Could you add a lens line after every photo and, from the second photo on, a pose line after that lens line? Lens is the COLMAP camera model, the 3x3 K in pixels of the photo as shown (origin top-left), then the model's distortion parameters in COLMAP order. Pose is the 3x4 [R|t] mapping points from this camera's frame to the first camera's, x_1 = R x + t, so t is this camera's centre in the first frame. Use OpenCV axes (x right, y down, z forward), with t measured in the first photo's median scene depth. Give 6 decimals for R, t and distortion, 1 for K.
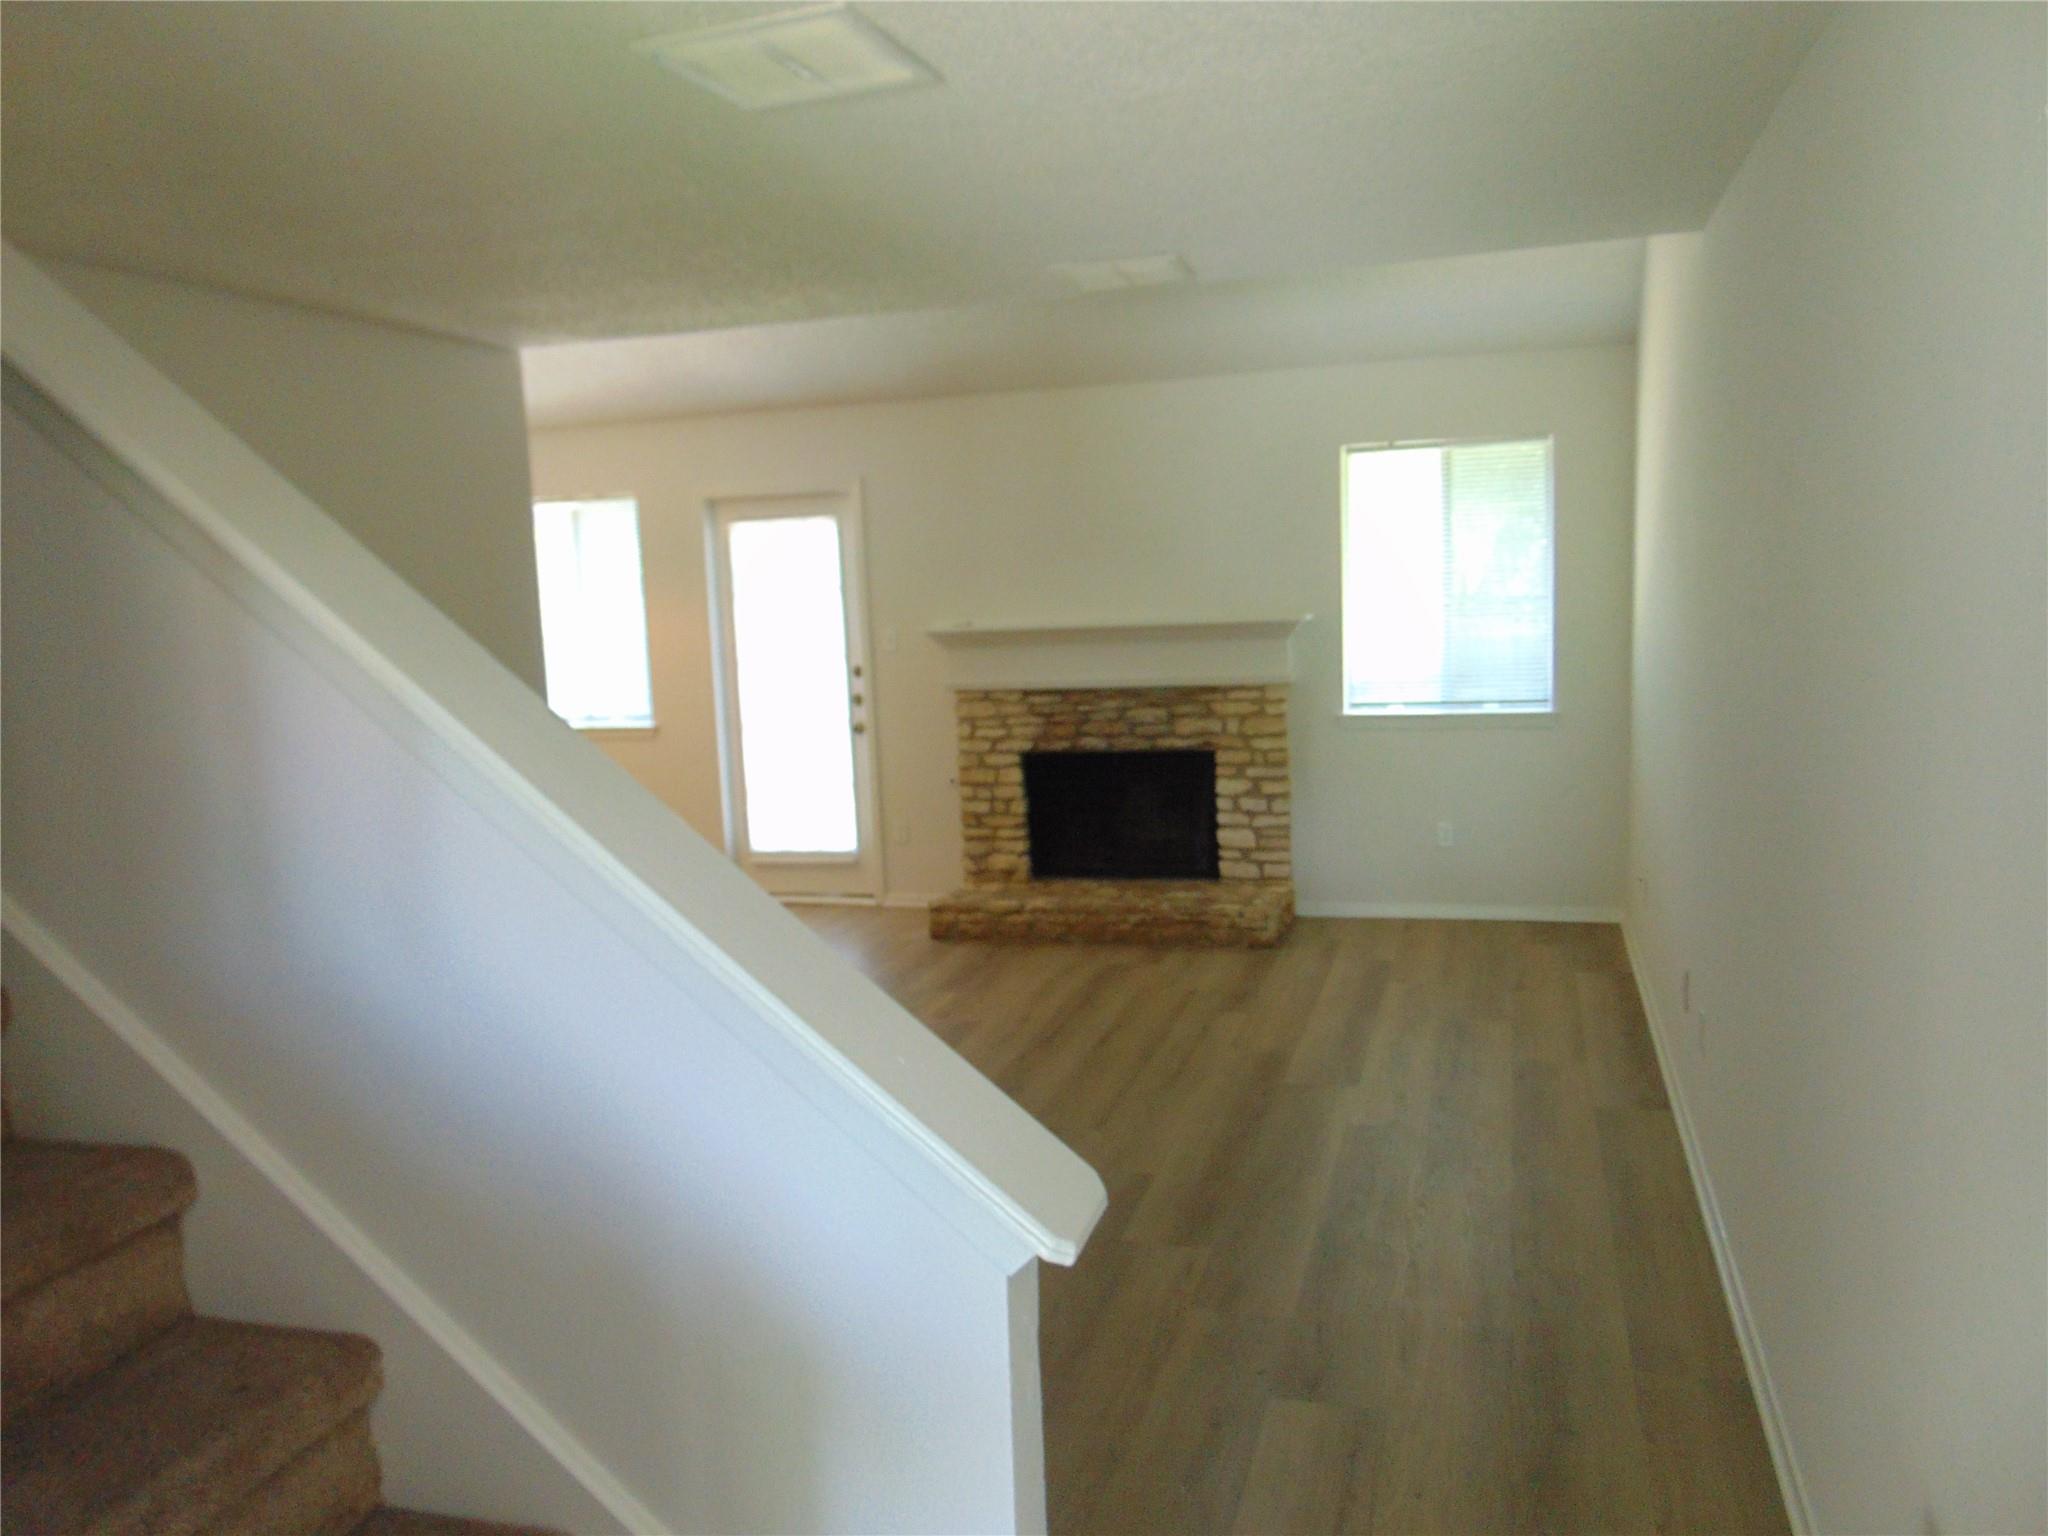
lens RADIAL K [[1537.0, 0, 1024.0], [0, 1537.0, 768.0], [0, 0, 1]] dist [-0.057846, 0.106402]
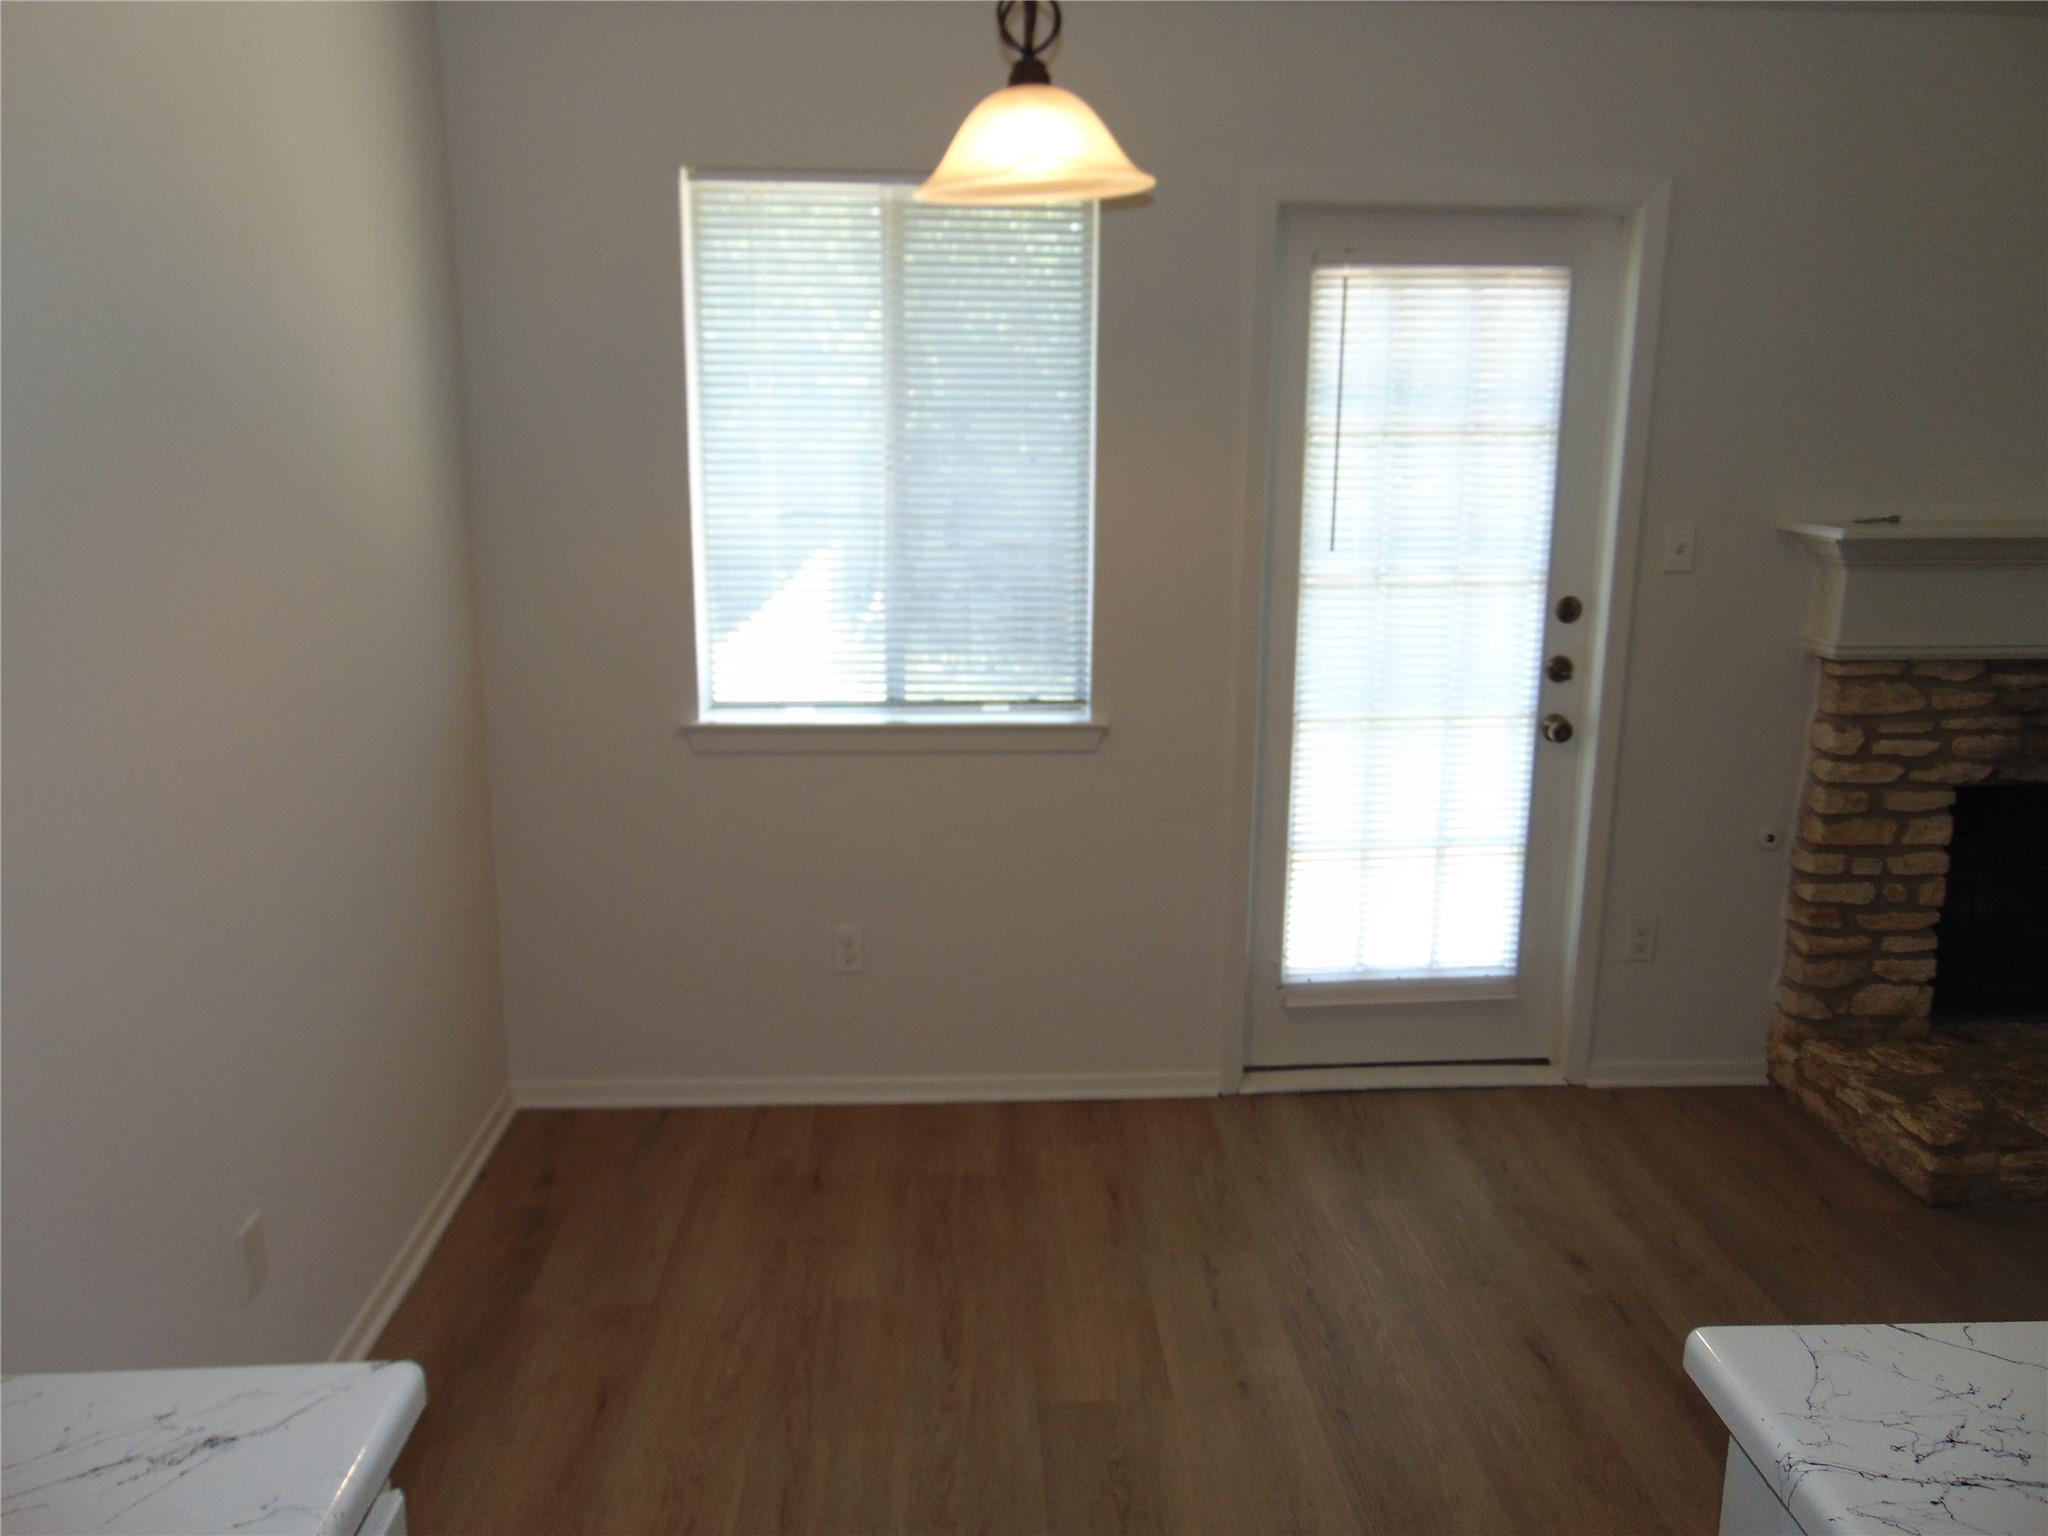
lens RADIAL K [[1537.0, 0, 1024.0], [0, 1537.0, 768.0], [0, 0, 1]] dist [-0.057846, 0.106402]
pose [[0.940594, -0.030000, 0.338205, -0.446709], [-0.003037, 0.995306, 0.096734, -0.061967], [-0.339520, -0.092014, 0.936087, 0.638200]]
